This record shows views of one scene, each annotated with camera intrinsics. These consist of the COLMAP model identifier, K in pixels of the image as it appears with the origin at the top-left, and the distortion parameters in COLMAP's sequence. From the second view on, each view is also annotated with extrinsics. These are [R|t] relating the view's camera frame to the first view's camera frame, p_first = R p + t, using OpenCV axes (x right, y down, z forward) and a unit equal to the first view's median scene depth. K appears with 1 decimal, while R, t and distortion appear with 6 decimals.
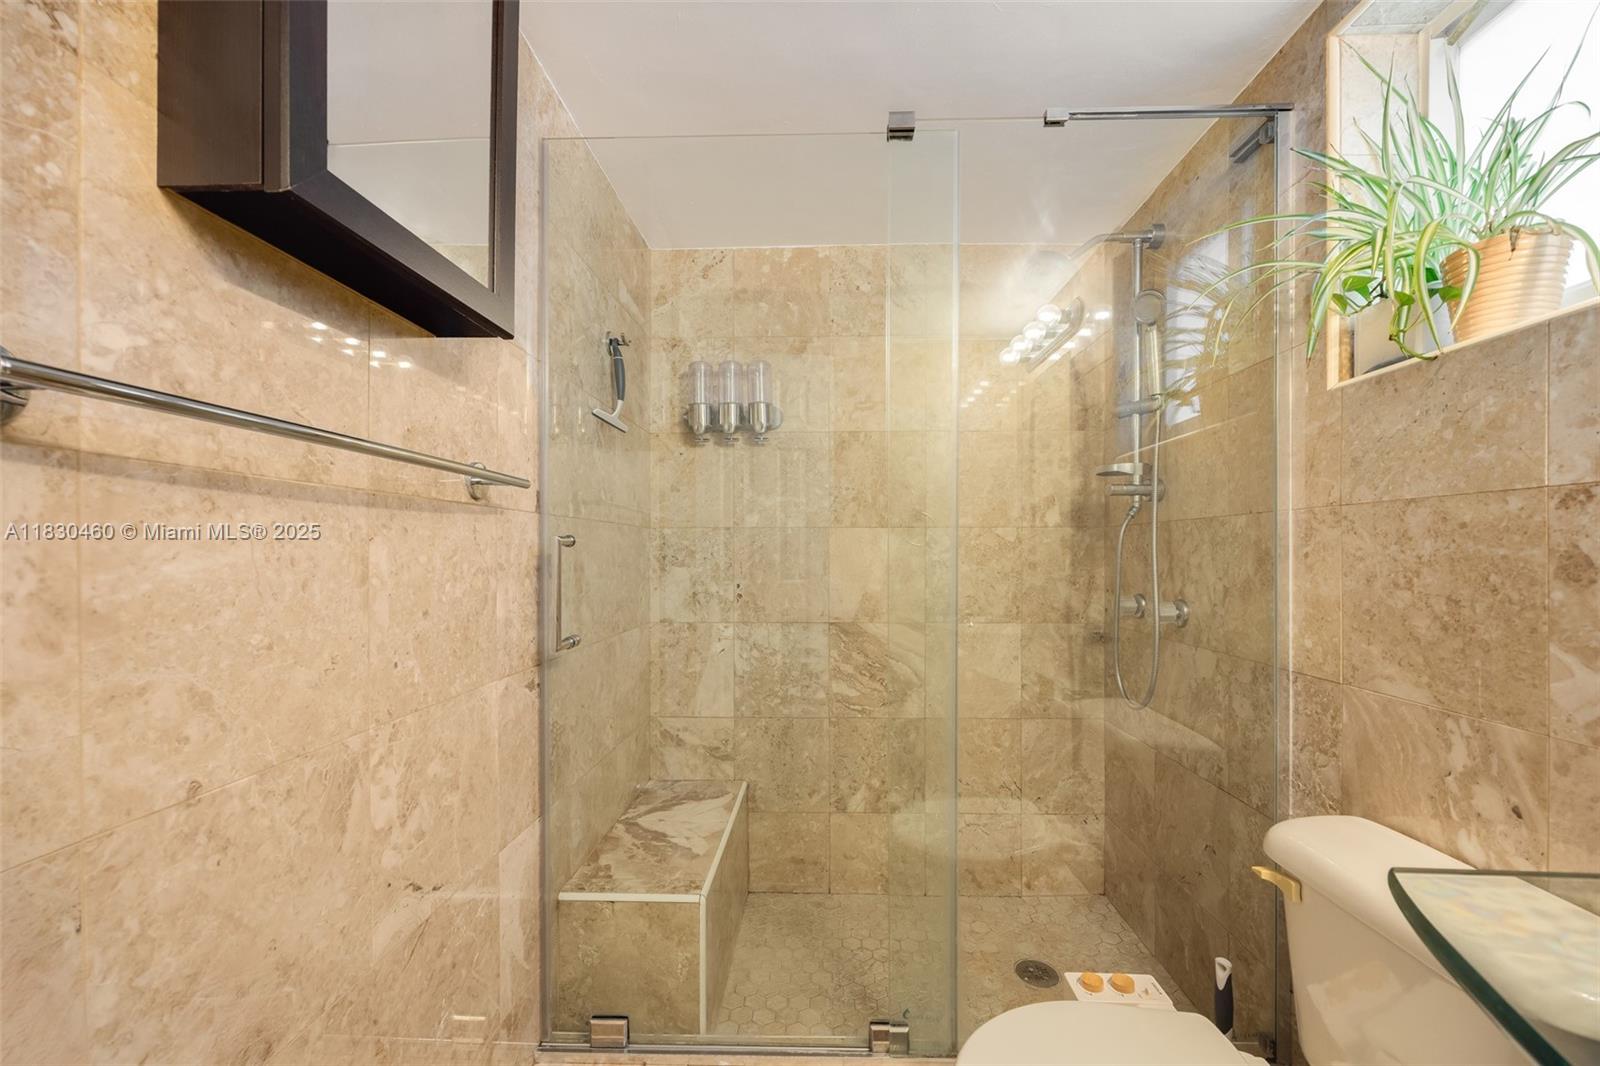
lens RADIAL K [[619.0, 0, 809.1], [0, 619.0, 556.1], [0, 0, 1]] dist [-0.003720, -0.000126]
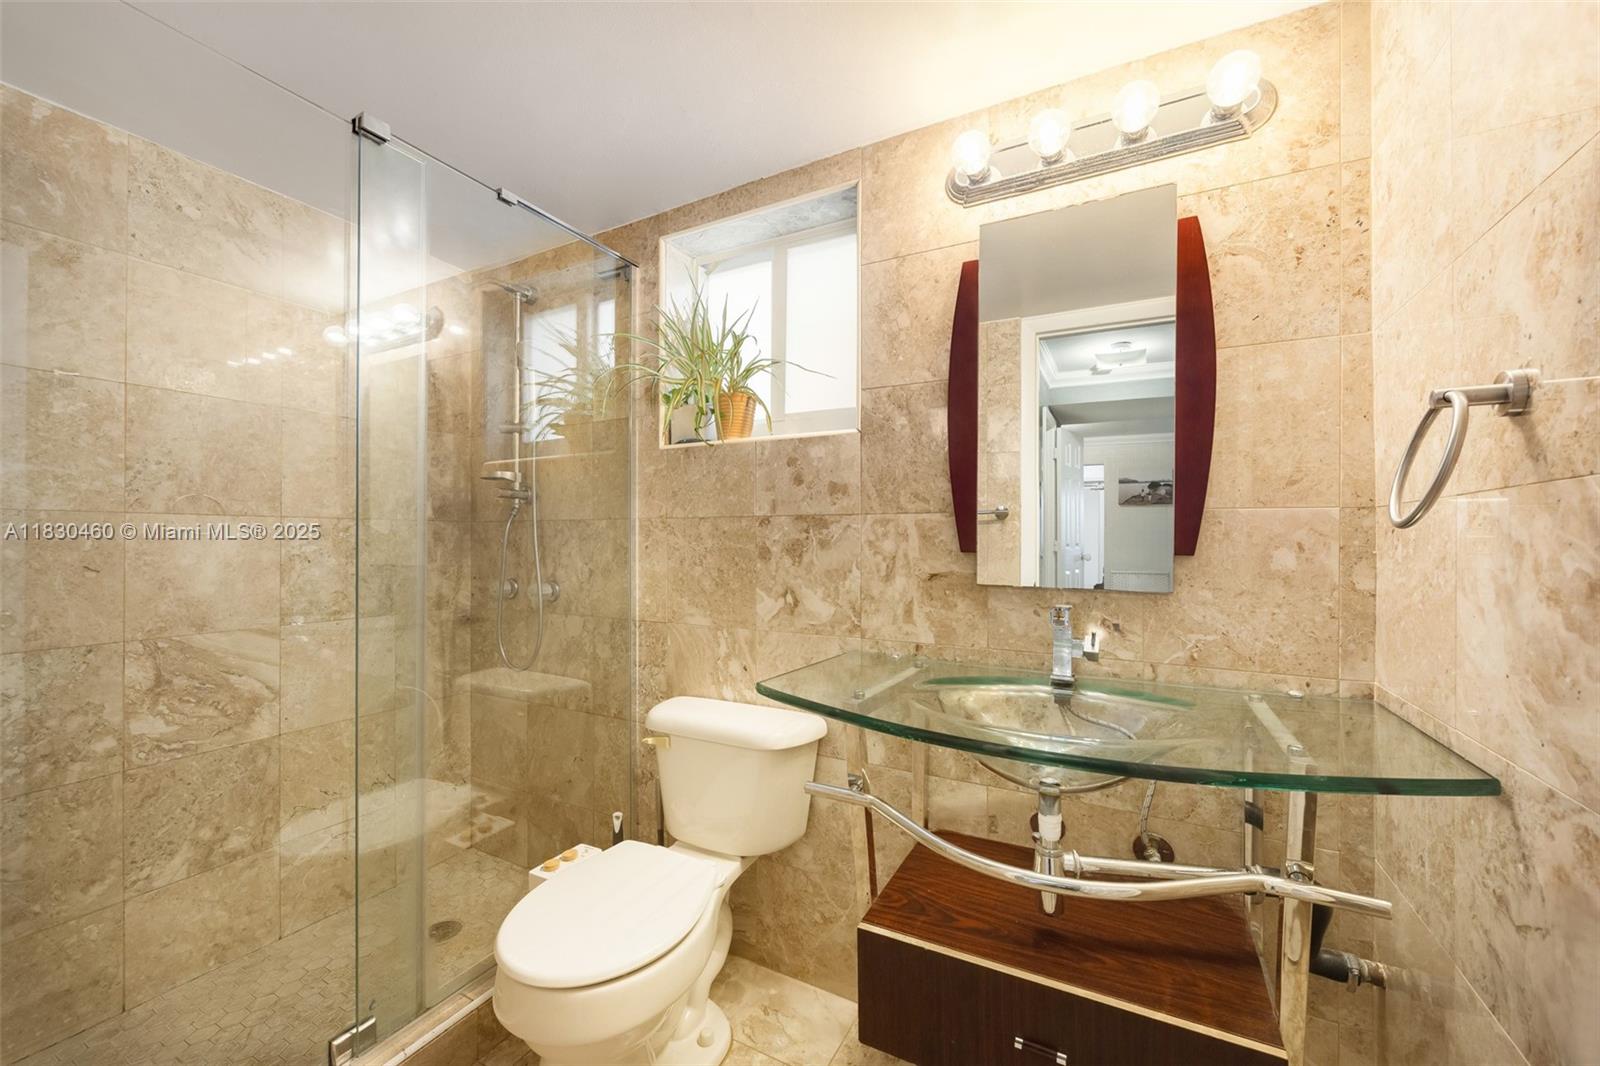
lens RADIAL K [[635.6, 0, 801.1], [0, 635.6, 538.6], [0, 0, 1]] dist [0.003102, 0.000433]
pose [[0.443909, 0.002660, 0.896068, -0.421599], [0.003930, 0.999980, -0.004915, -0.011786], [-0.896063, 0.005703, 0.443890, -0.086011]]
